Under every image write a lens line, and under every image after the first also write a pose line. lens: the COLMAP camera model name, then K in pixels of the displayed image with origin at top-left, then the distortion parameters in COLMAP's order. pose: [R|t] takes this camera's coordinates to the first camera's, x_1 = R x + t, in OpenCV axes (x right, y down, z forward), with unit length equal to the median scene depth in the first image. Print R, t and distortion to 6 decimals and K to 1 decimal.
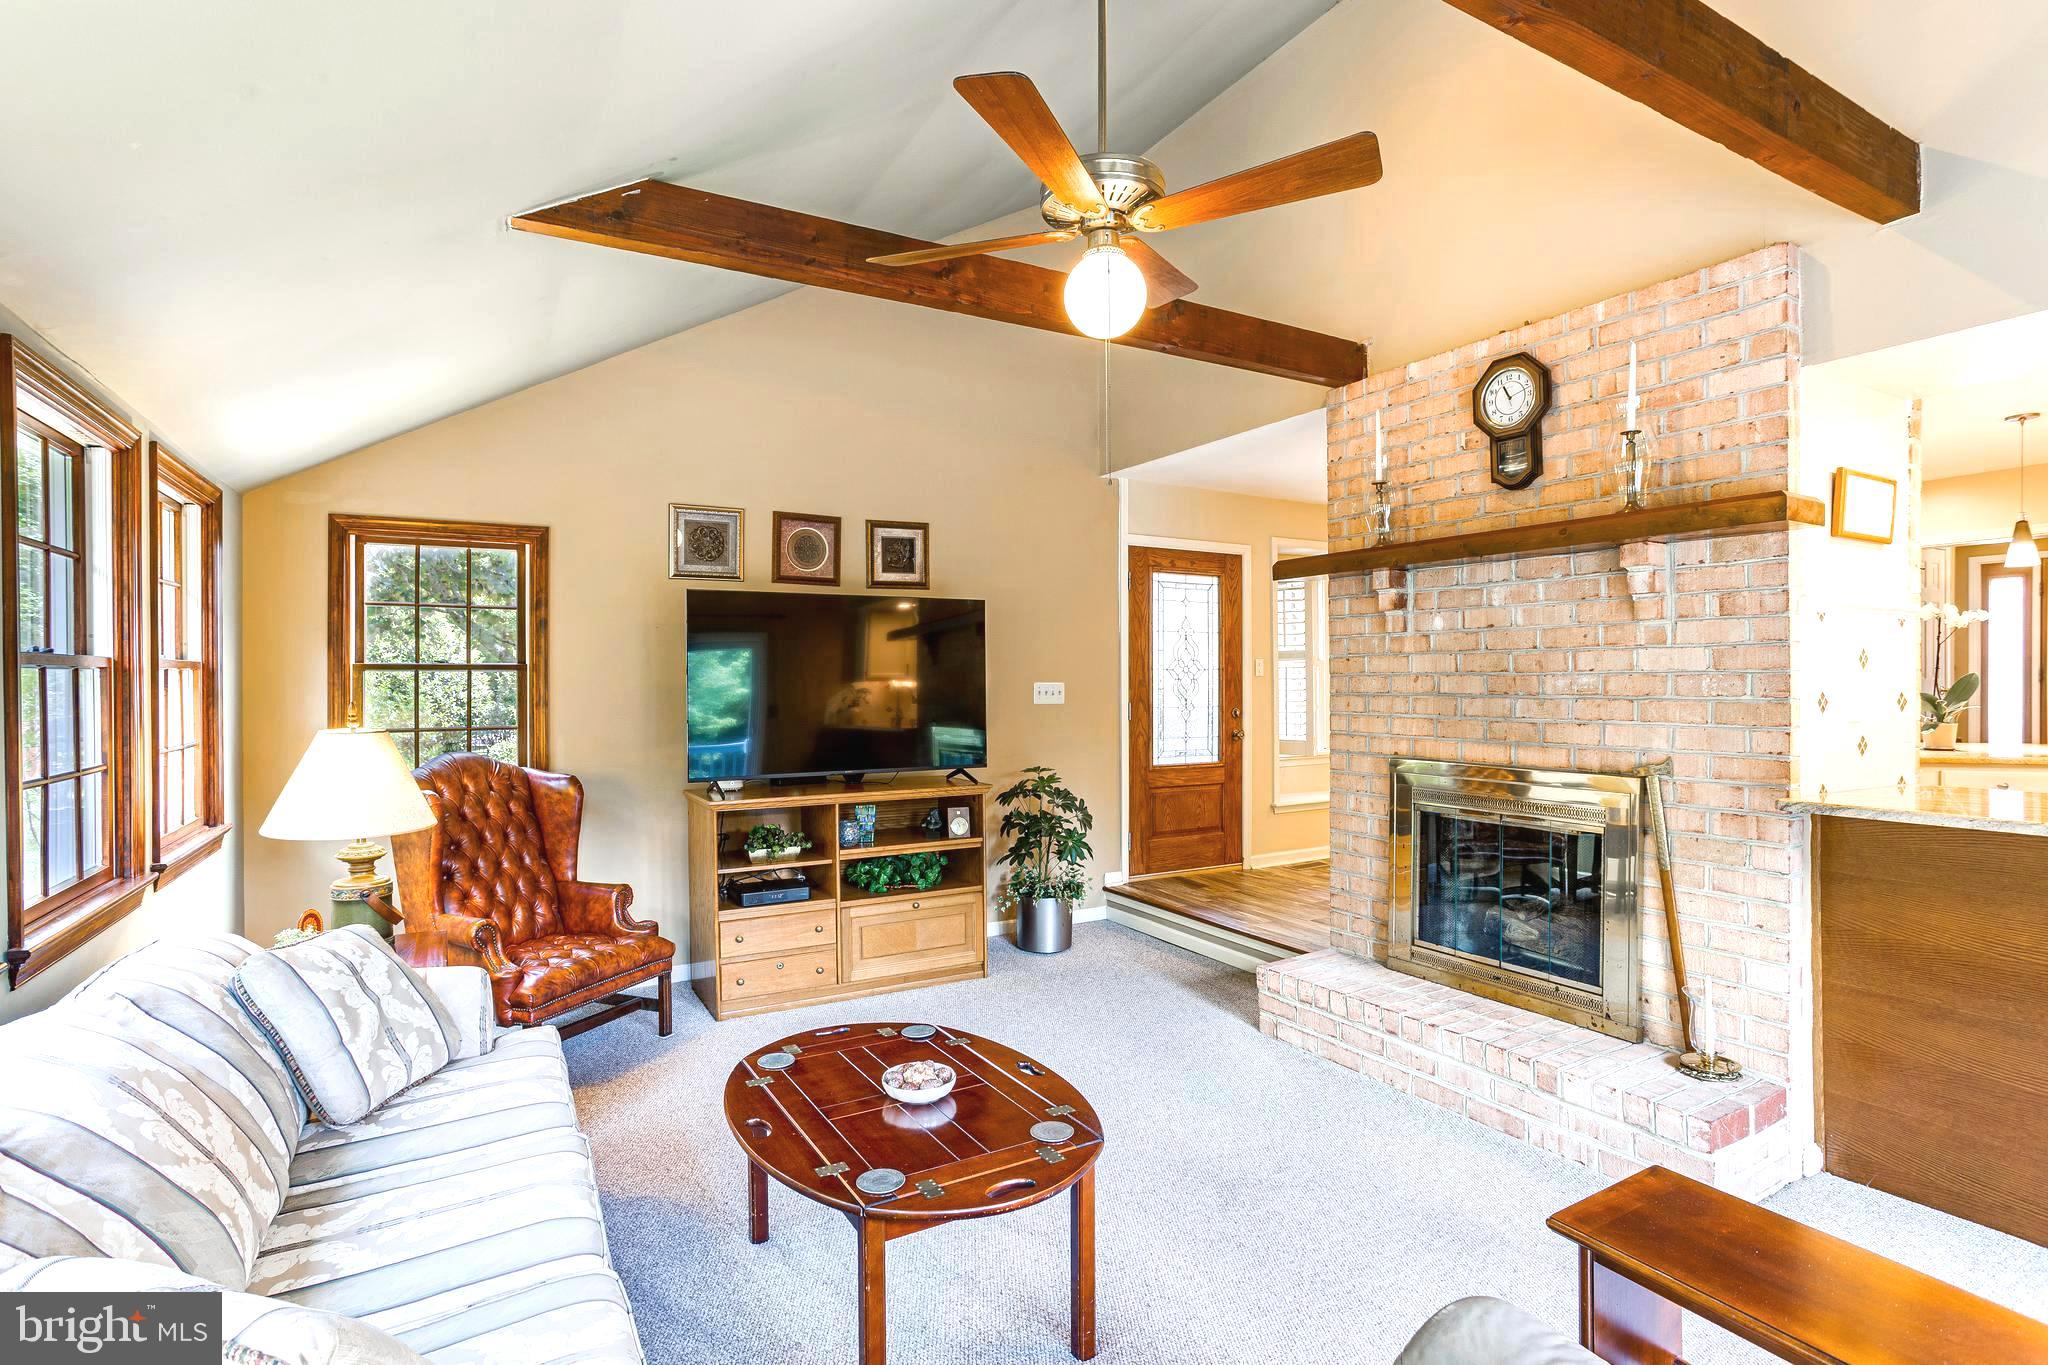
lens RADIAL K [[983.3, 0, 1024.0], [0, 983.3, 682.5], [0, 0, 1]] dist [-0.054068, 0.040534]
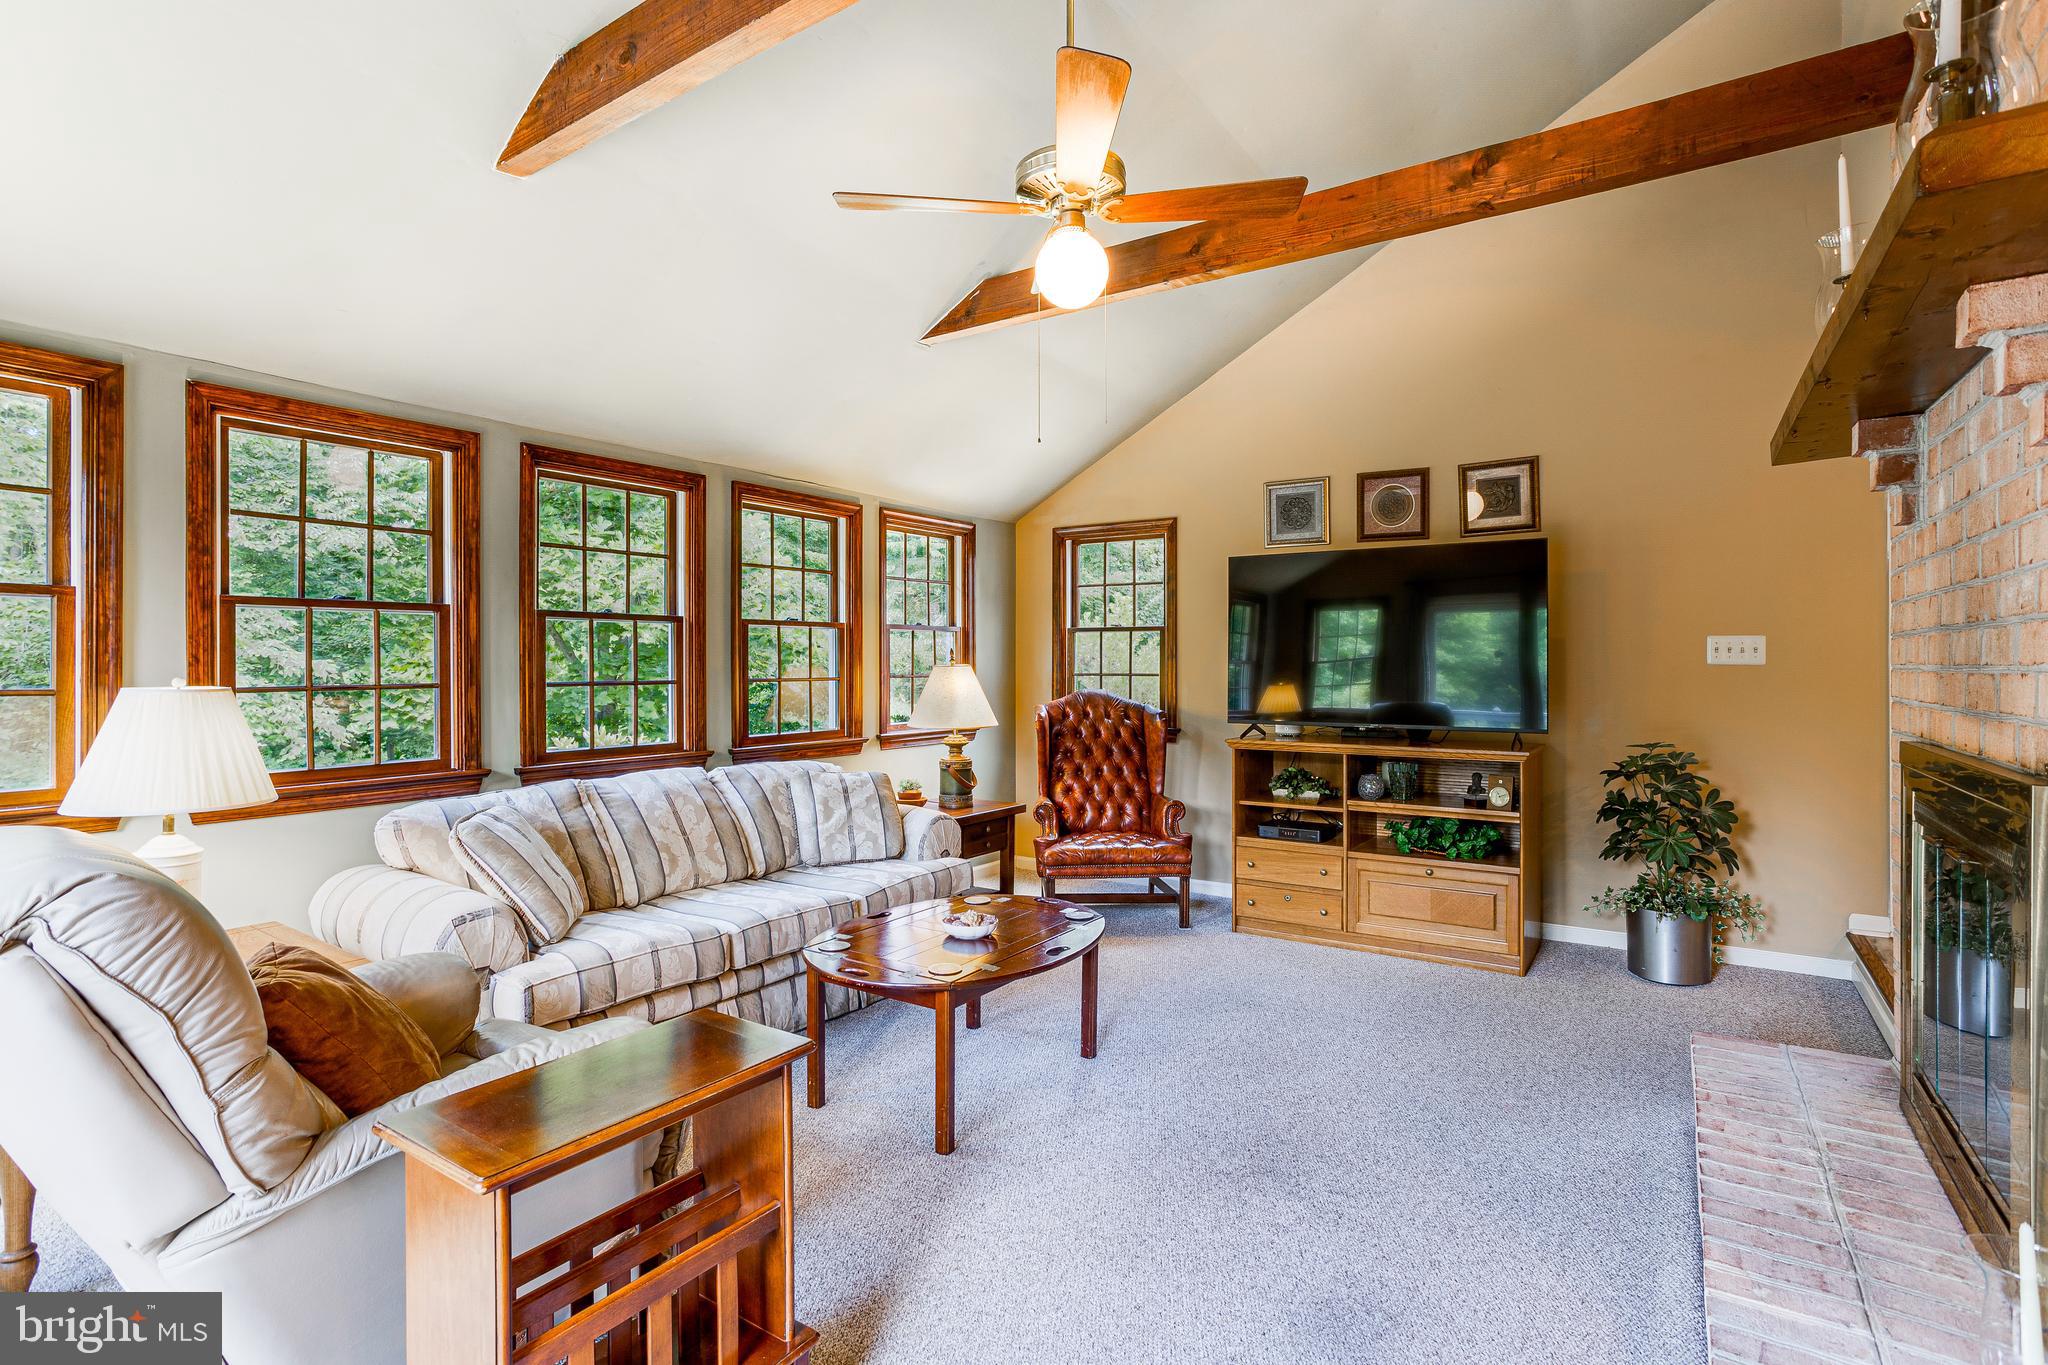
lens RADIAL K [[977.3, 0, 1023.6], [0, 977.3, 658.0], [0, 0, 1]] dist [-0.067322, 0.039955]
pose [[0.457053, -0.000654, -0.889439, 0.535689], [-0.005596, 0.999978, -0.003611, 0.028501], [0.889422, 0.006628, 0.457039, 0.234628]]
